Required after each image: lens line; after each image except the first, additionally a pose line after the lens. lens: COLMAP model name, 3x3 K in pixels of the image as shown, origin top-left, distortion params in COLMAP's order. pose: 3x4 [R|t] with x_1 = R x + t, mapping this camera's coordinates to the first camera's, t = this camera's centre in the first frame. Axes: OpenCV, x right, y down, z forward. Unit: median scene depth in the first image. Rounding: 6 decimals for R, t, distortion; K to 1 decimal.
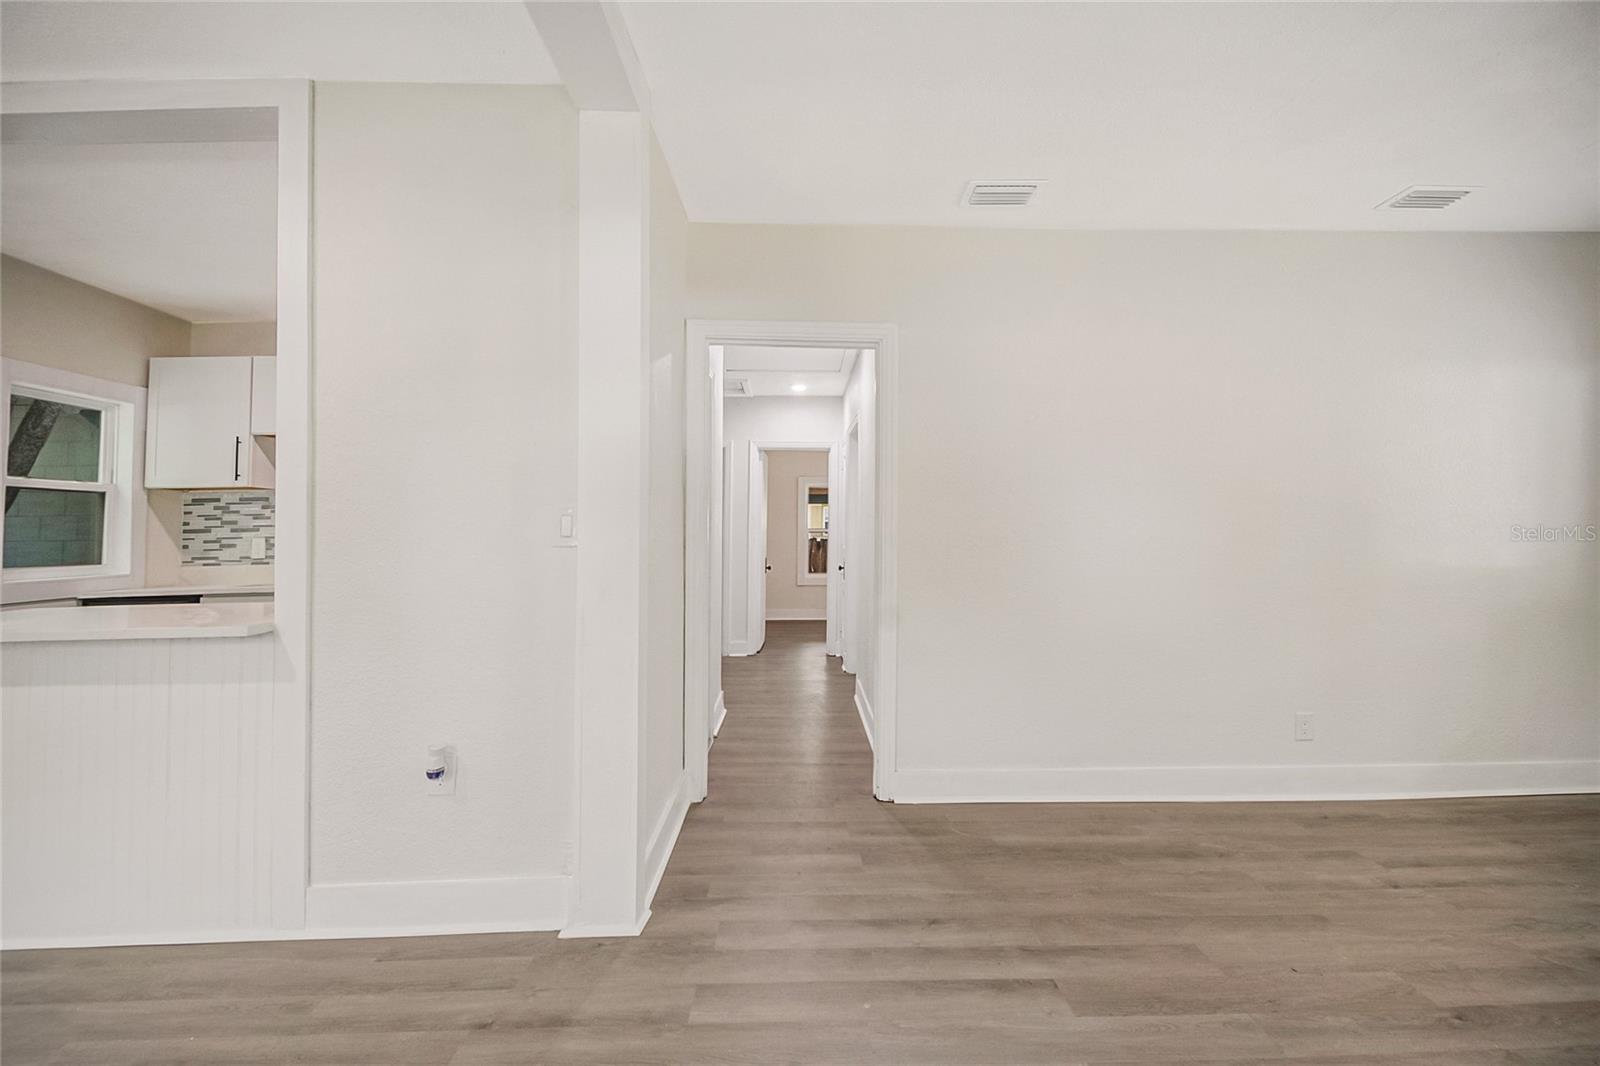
lens RADIAL K [[706.8, 0, 806.2], [0, 706.8, 490.0], [0, 0, 1]] dist [0.014924, -0.016914]
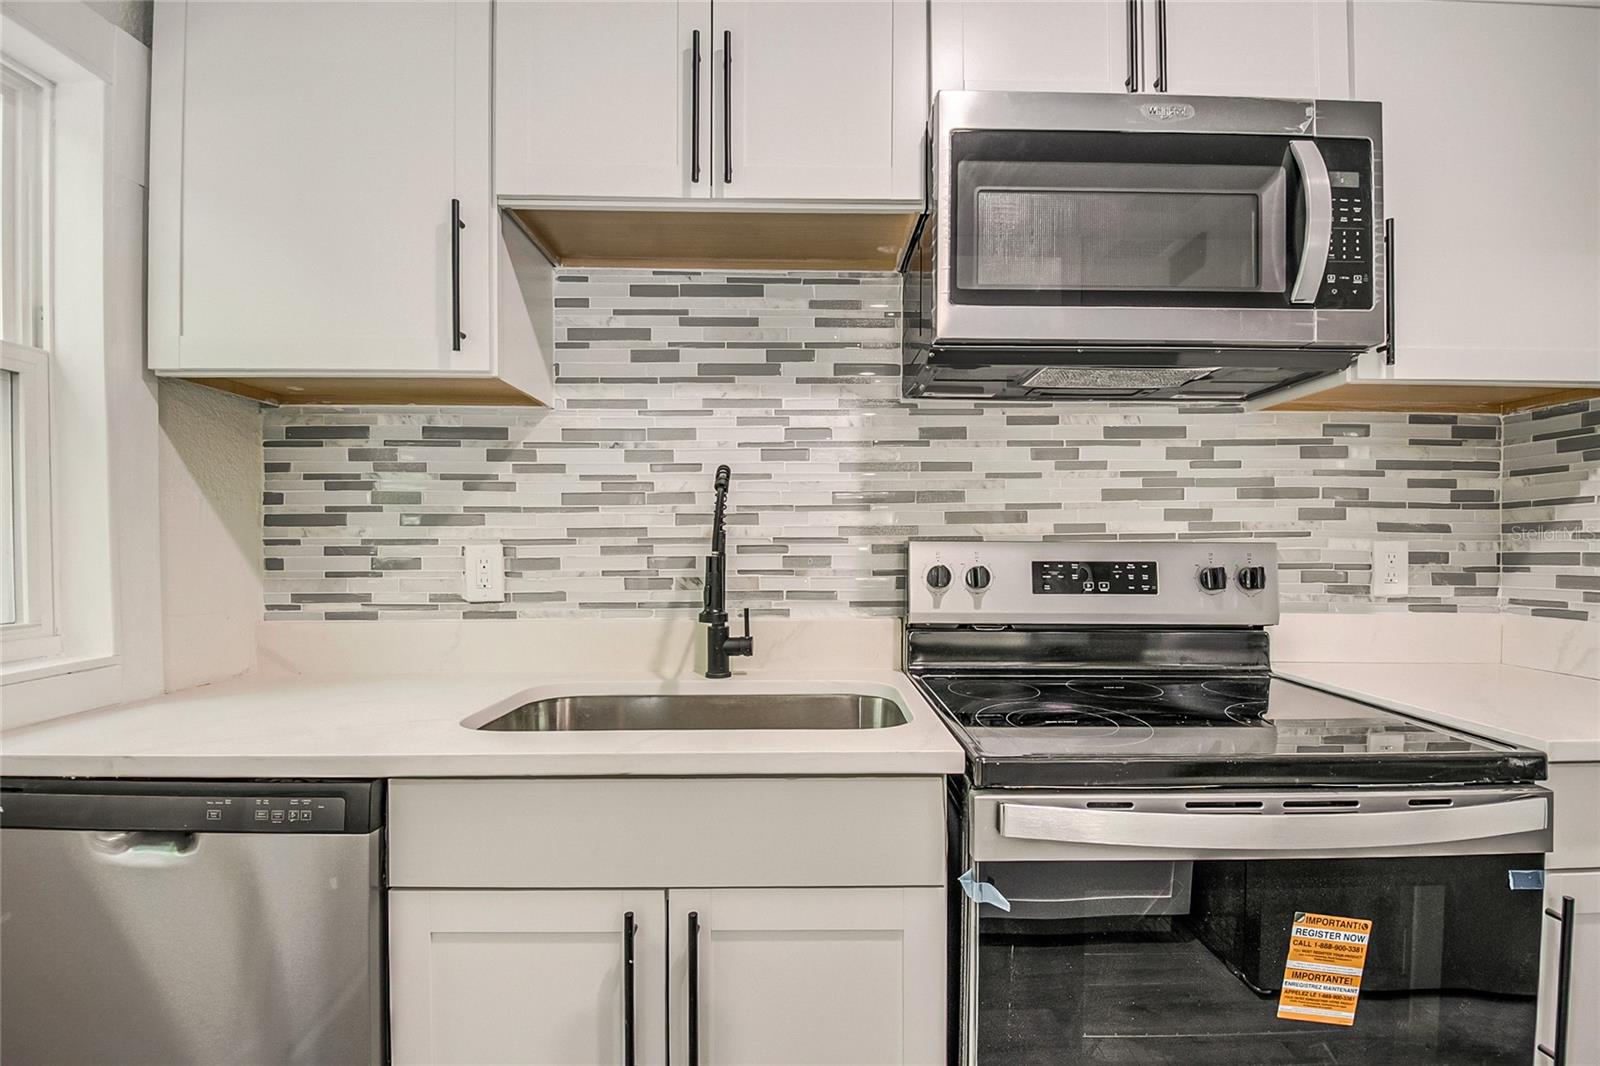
lens RADIAL K [[701.3, 0, 810.6], [0, 701.3, 541.8], [0, 0, 1]] dist [0.013833, -0.018081]
pose [[0.999851, 0.016963, 0.003175, -0.611054], [-0.017138, 0.997587, 0.067278, 0.041047], [-0.002026, -0.067322, 0.997729, 0.651660]]
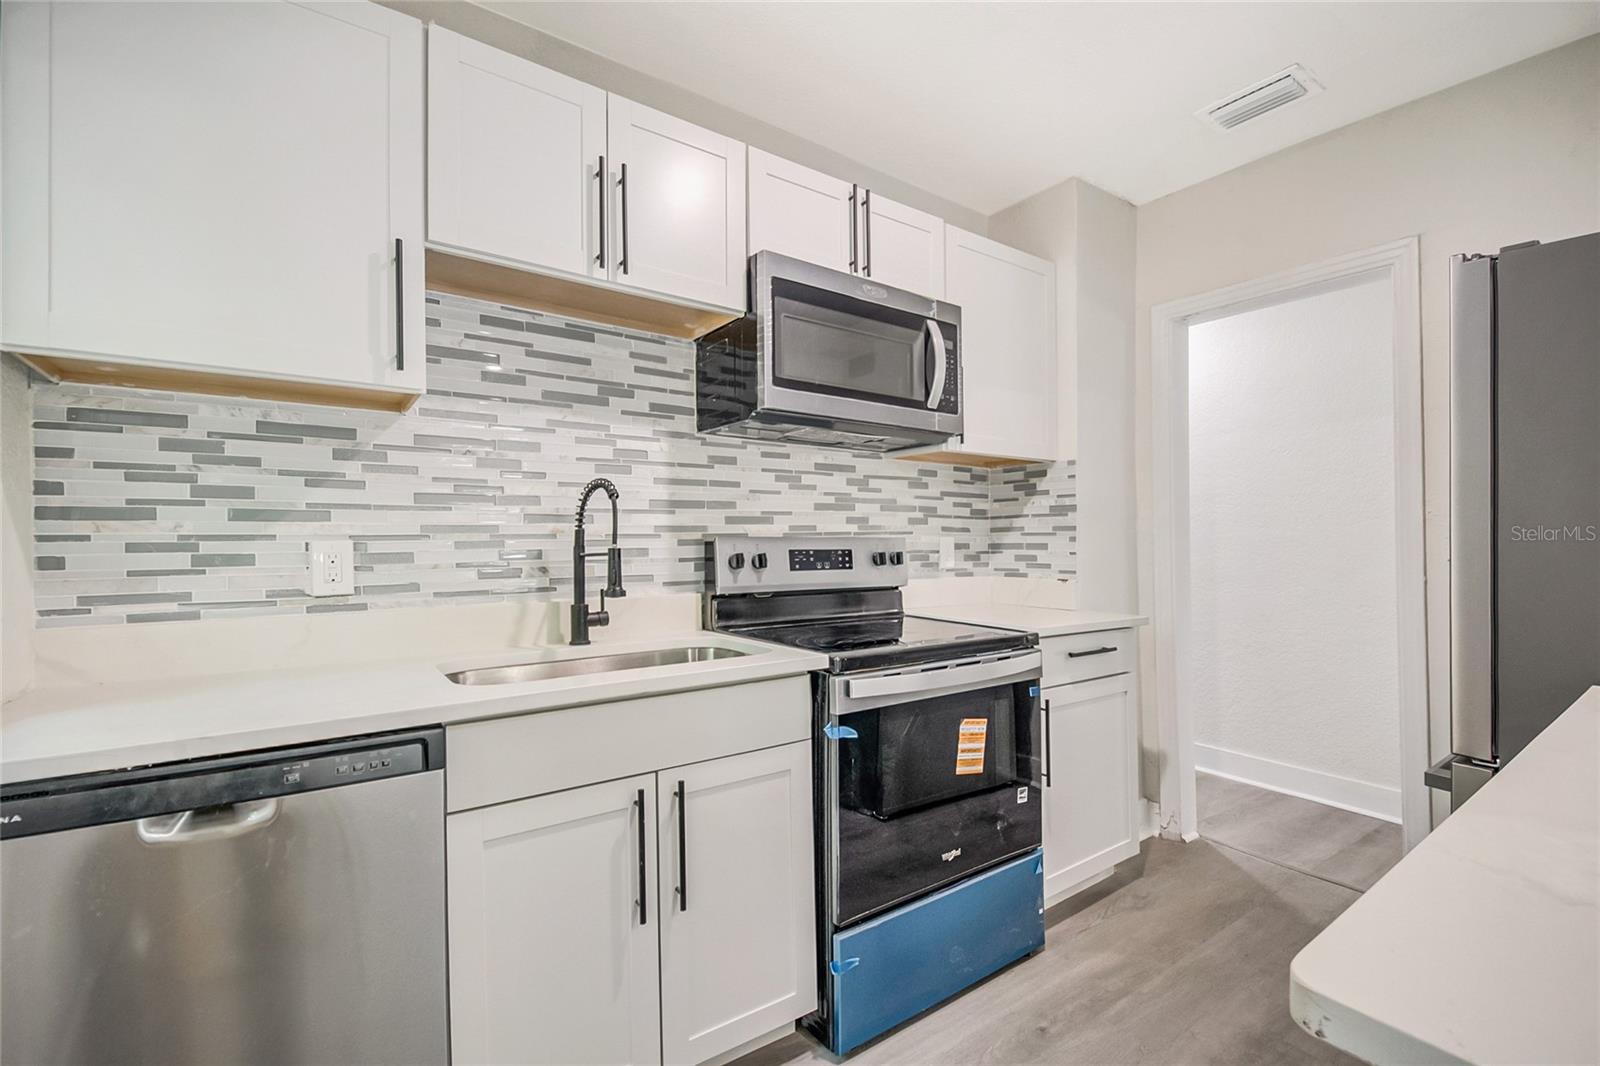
lens RADIAL K [[706.1, 0, 786.2], [0, 706.1, 514.2], [0, 0, 1]] dist [0.001830, -0.000705]
pose [[0.824372, 0.035586, 0.564929, -0.785019], [-0.050040, 0.998696, 0.010111, 0.040044], [-0.563833, -0.036604, 0.825077, 0.569966]]
